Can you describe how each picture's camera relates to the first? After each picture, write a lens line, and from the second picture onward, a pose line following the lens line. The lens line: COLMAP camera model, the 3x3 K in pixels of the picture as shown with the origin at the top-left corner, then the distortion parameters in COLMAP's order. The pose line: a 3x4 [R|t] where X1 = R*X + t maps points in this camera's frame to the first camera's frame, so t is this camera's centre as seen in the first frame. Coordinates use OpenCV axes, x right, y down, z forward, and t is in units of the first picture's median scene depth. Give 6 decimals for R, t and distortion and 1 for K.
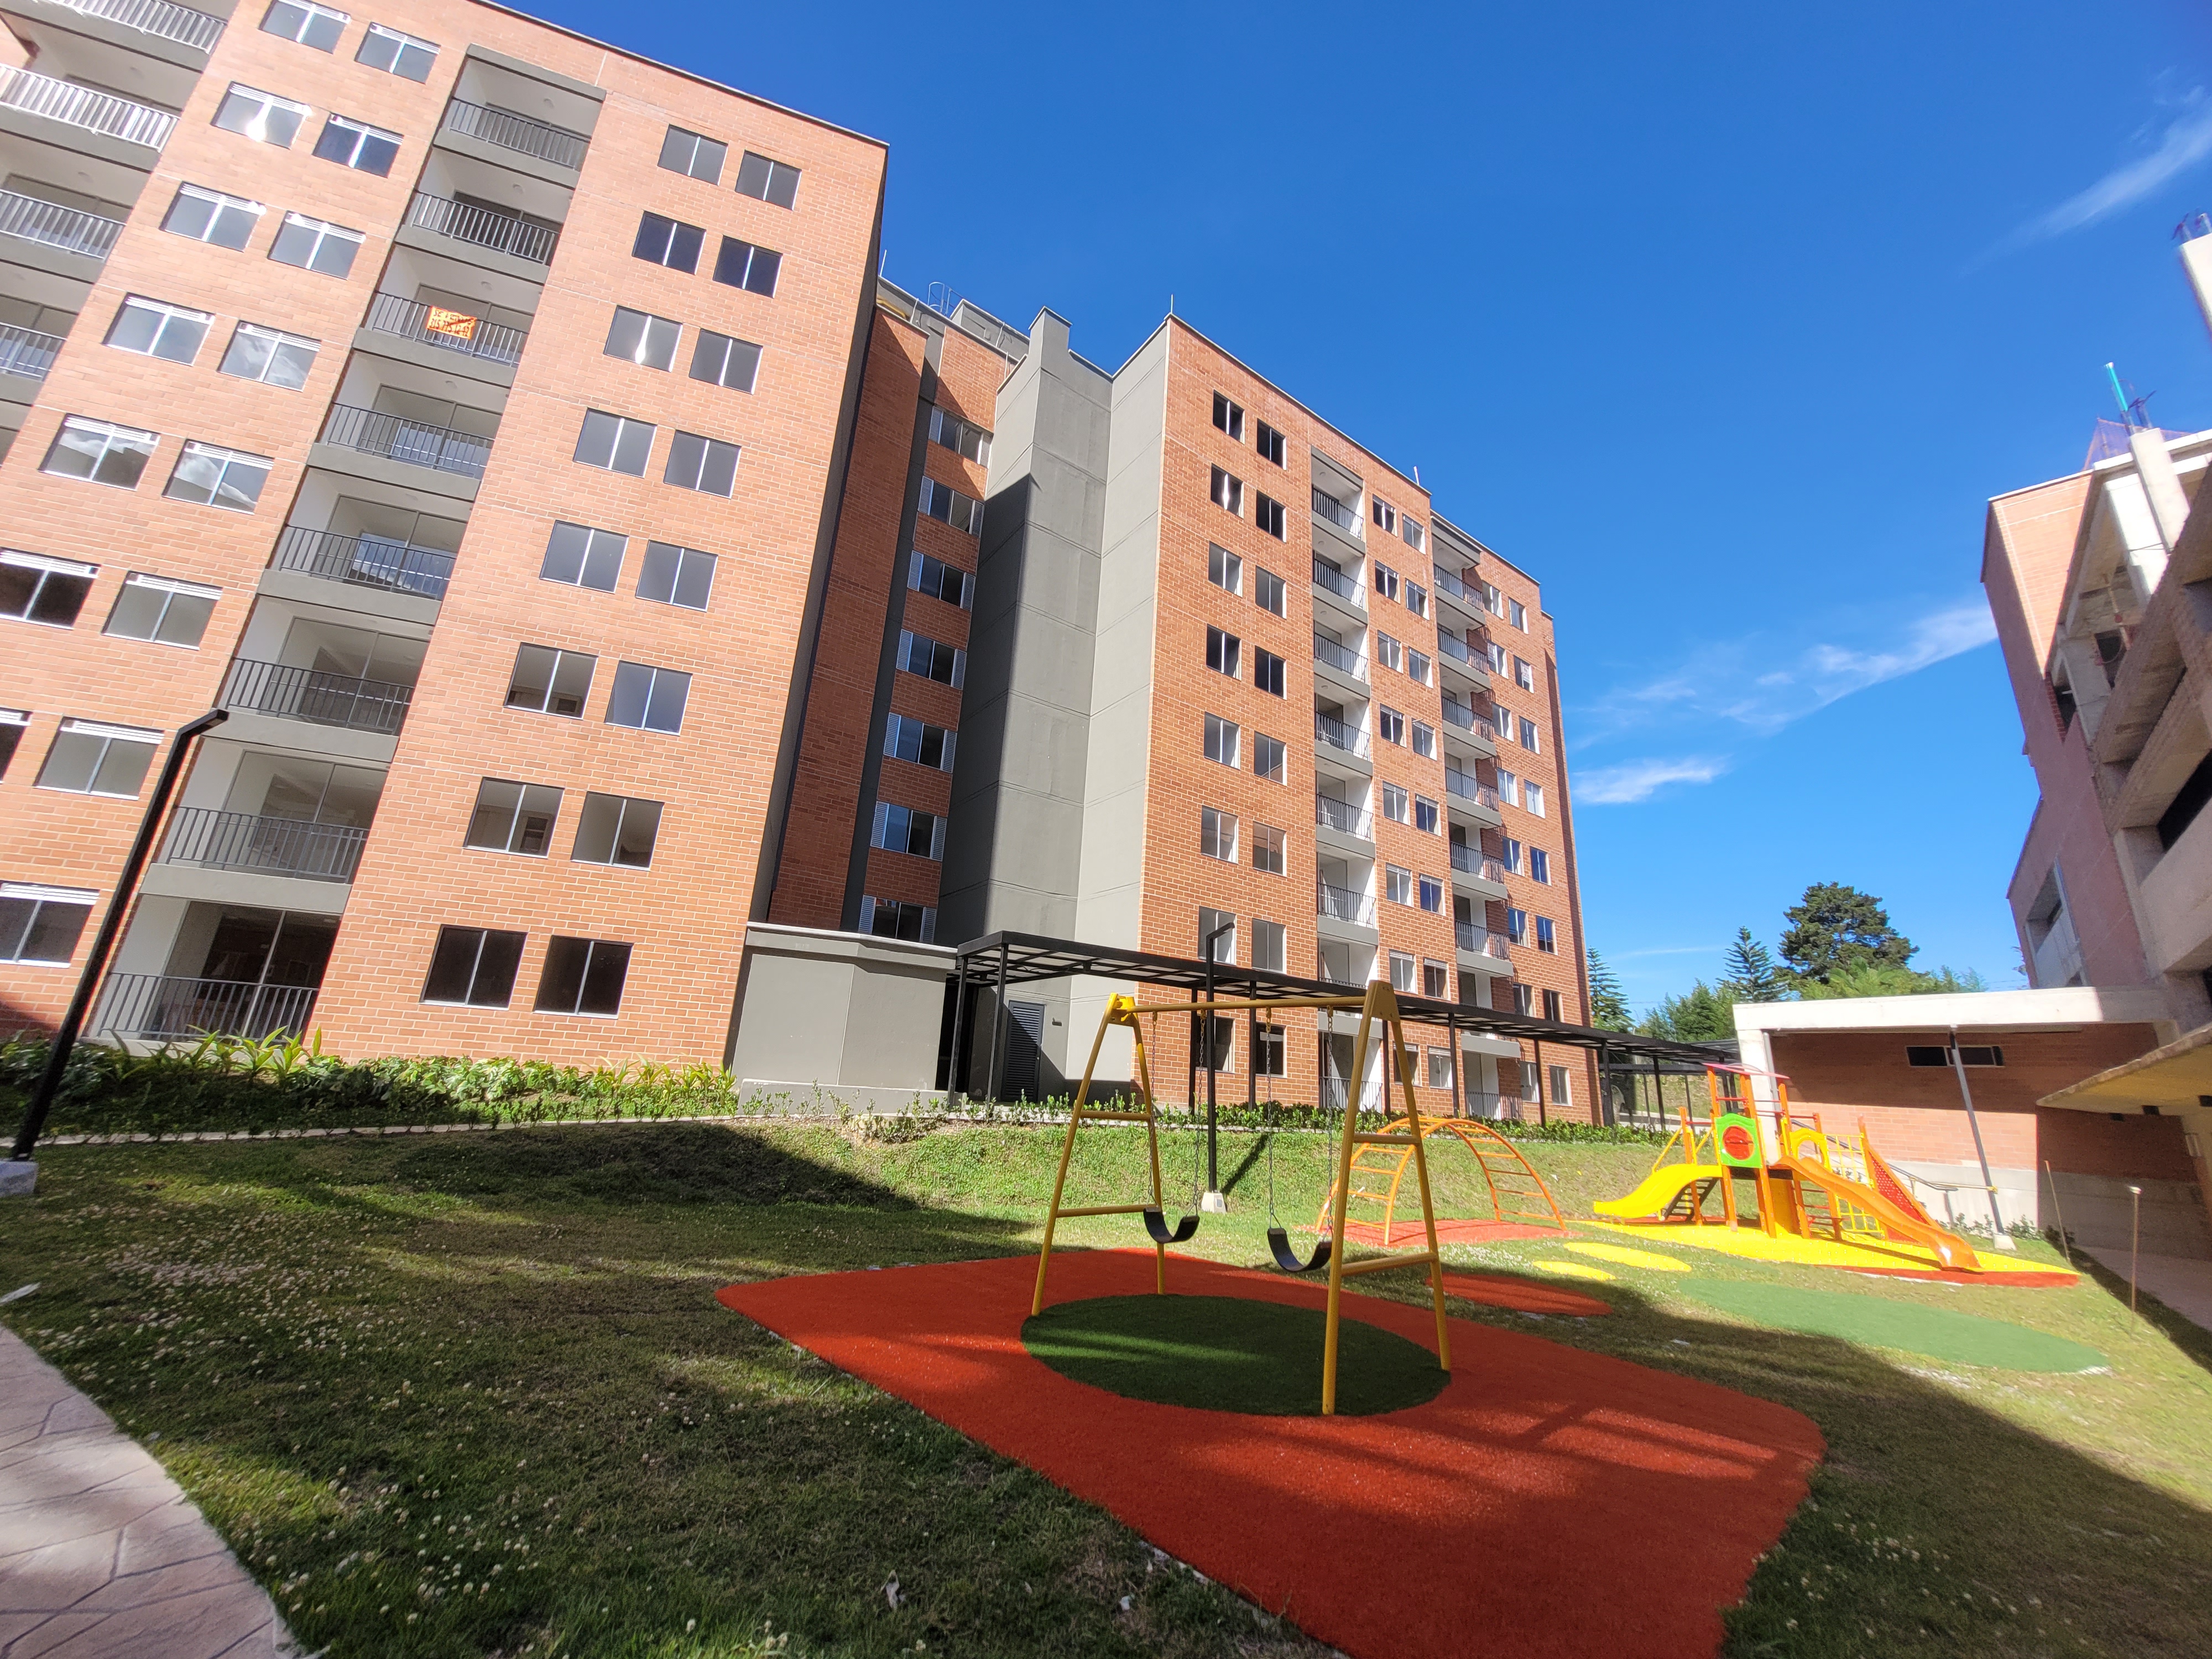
lens RADIAL K [[855.3, 0, 1097.3], [0, 855.3, 838.1], [0, 0, 1]] dist [0.001158, -0.000468]
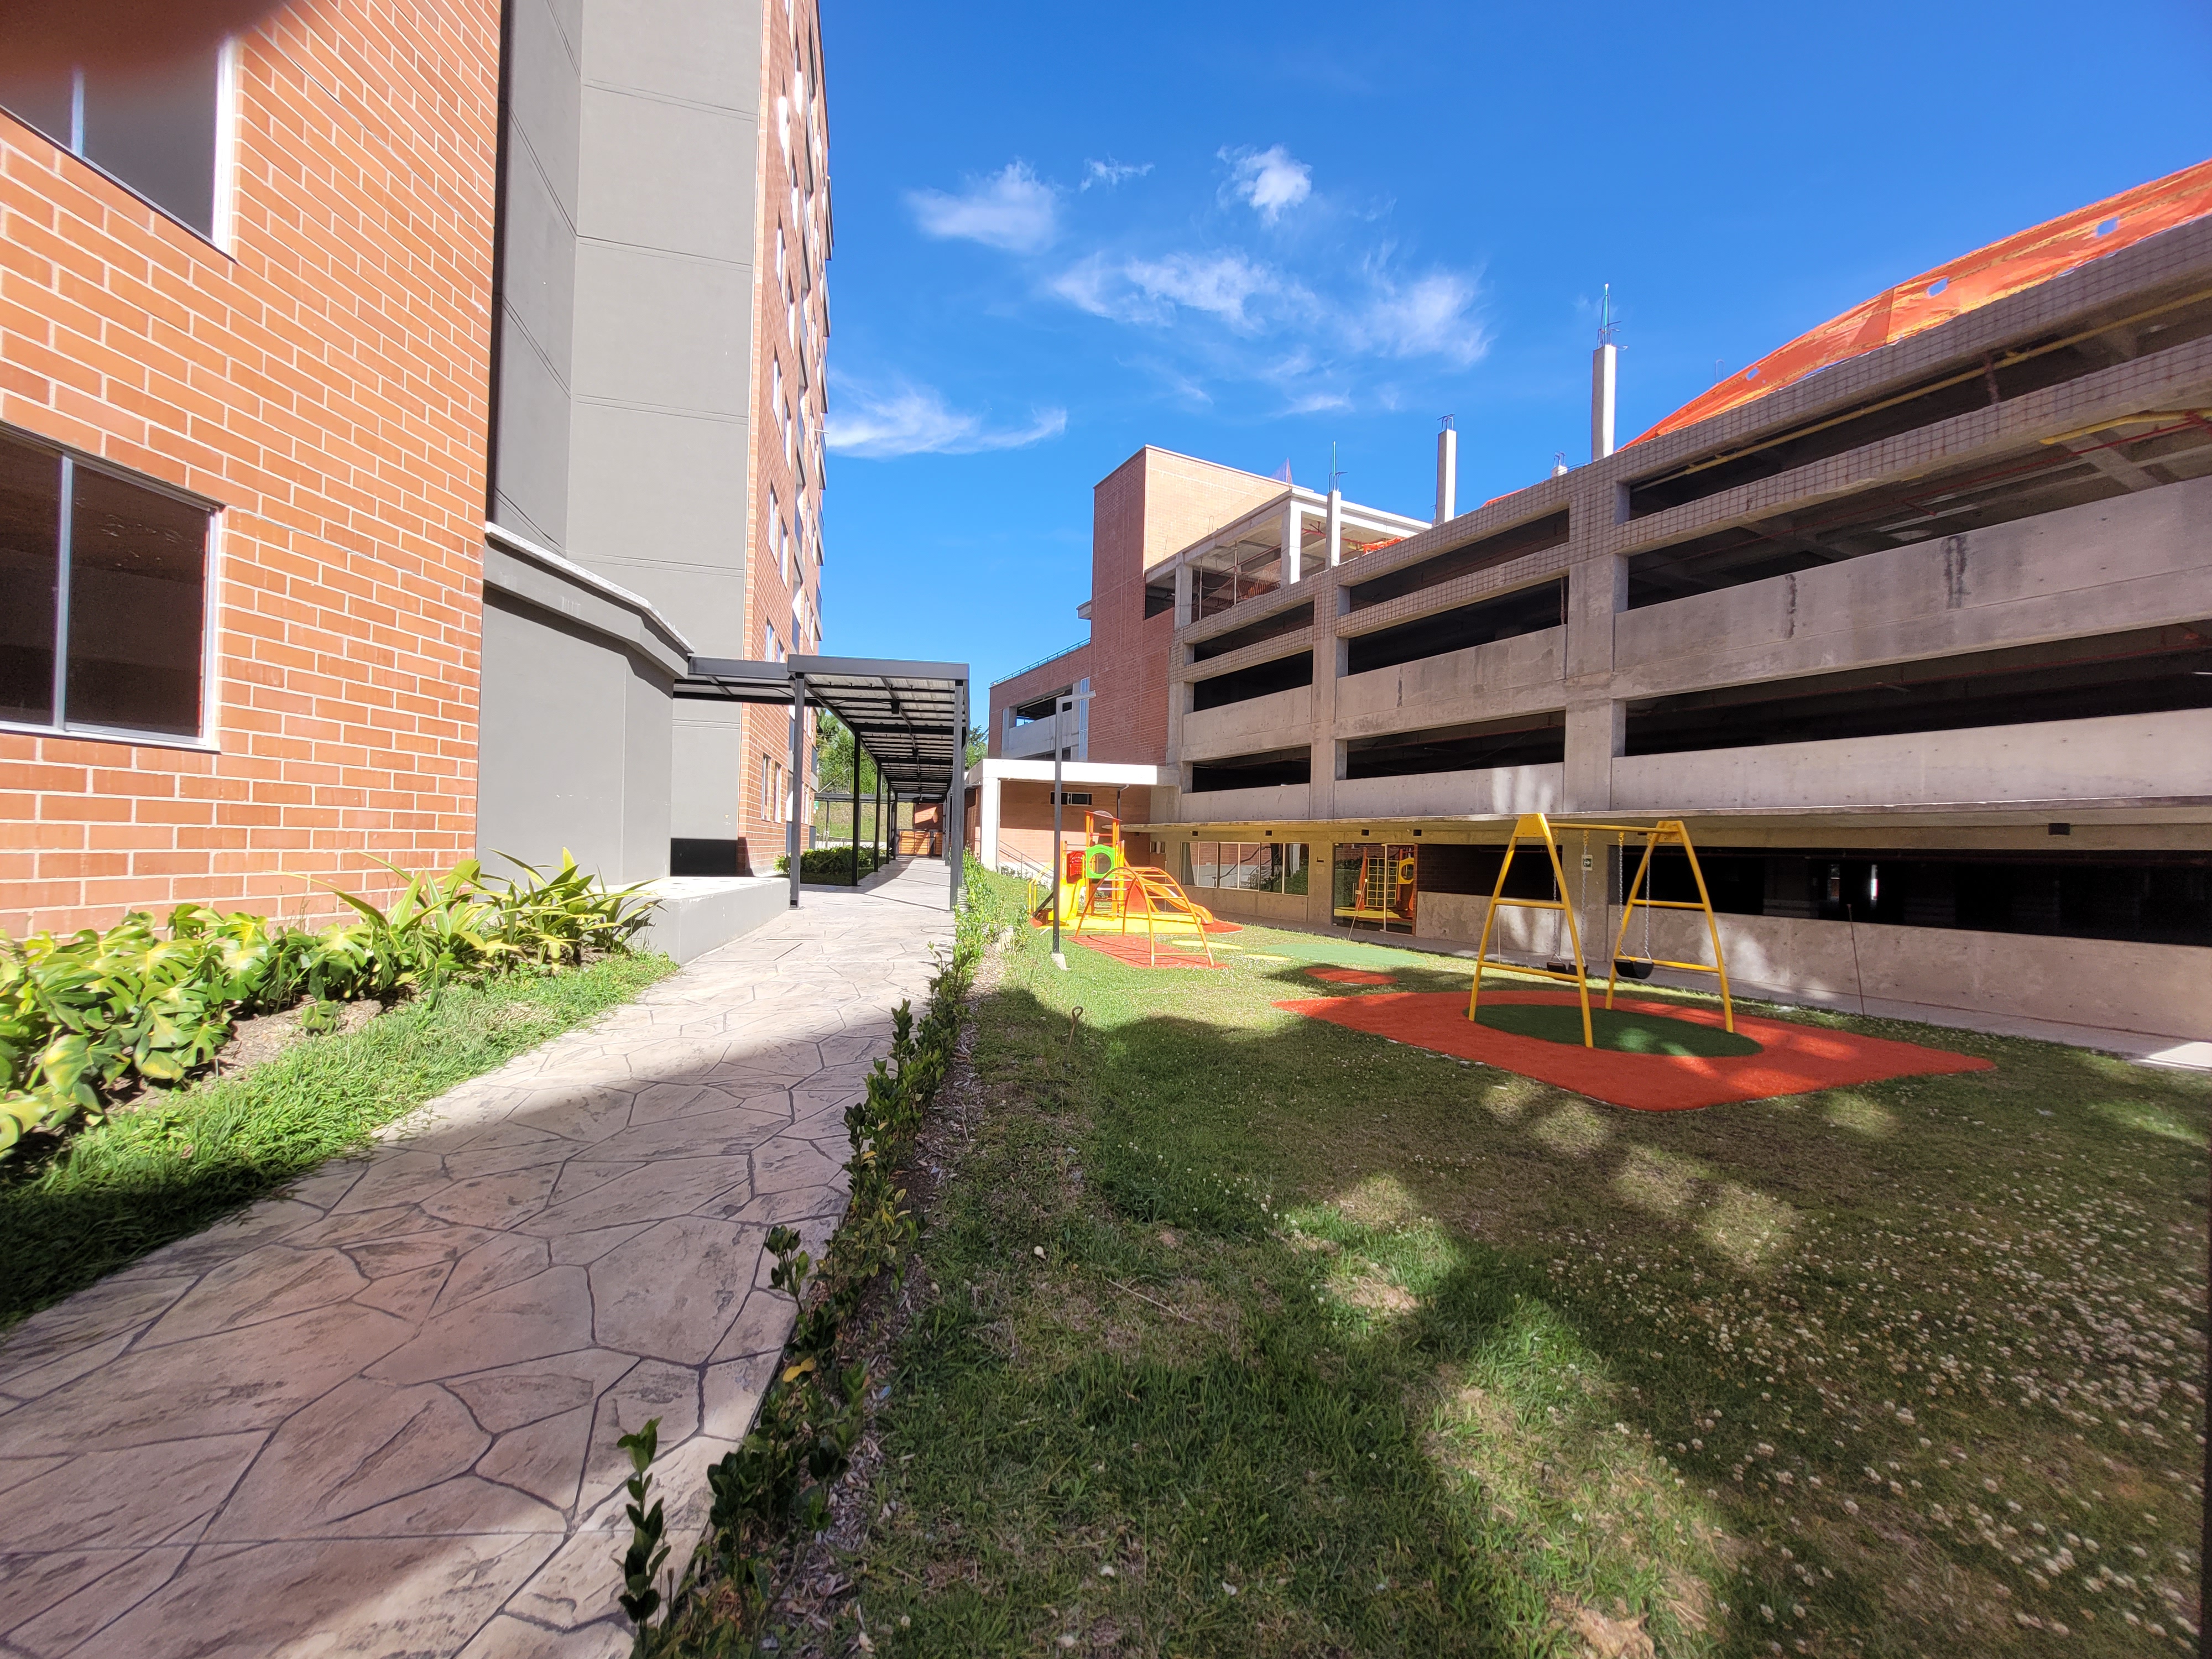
lens RADIAL K [[855.3, 0, 1097.3], [0, 855.3, 838.1], [0, 0, 1]] dist [0.001158, -0.000468]
pose [[0.340055, -0.054697, 0.938814, -0.726891], [-0.241991, 0.959599, 0.143562, 0.117346], [-0.908737, -0.276004, 0.313080, 0.591491]]
